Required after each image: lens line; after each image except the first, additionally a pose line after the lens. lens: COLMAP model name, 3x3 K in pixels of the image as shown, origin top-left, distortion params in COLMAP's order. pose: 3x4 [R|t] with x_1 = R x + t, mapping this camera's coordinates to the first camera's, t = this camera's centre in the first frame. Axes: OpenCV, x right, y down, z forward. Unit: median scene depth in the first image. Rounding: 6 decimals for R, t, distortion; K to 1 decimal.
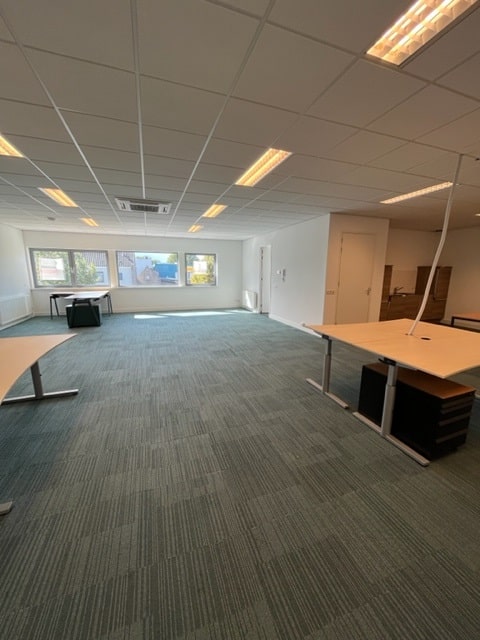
lens RADIAL K [[255.5, 0, 240.9], [0, 255.5, 329.1], [0, 0, 1]] dist [0.007469, 0.000399]
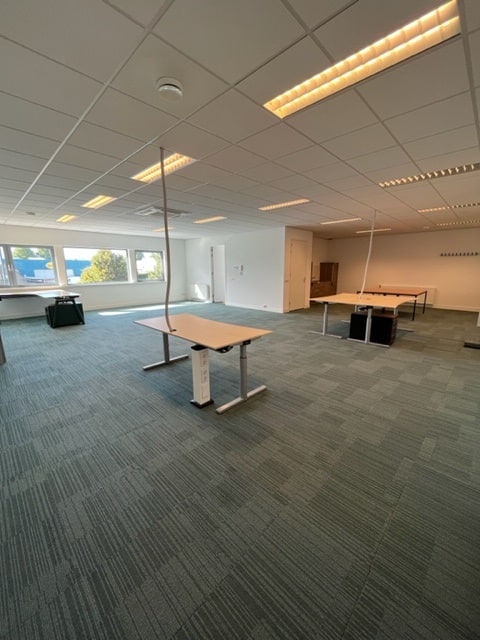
lens RADIAL K [[255.5, 0, 244.5], [0, 255.5, 318.7], [0, 0, 1]] dist [0.007469, 0.000399]
pose [[0.900349, -0.096882, 0.424247, -0.322525], [0.106710, 0.994290, 0.000594, 0.027872], [-0.421882, 0.044736, 0.905547, -0.127228]]
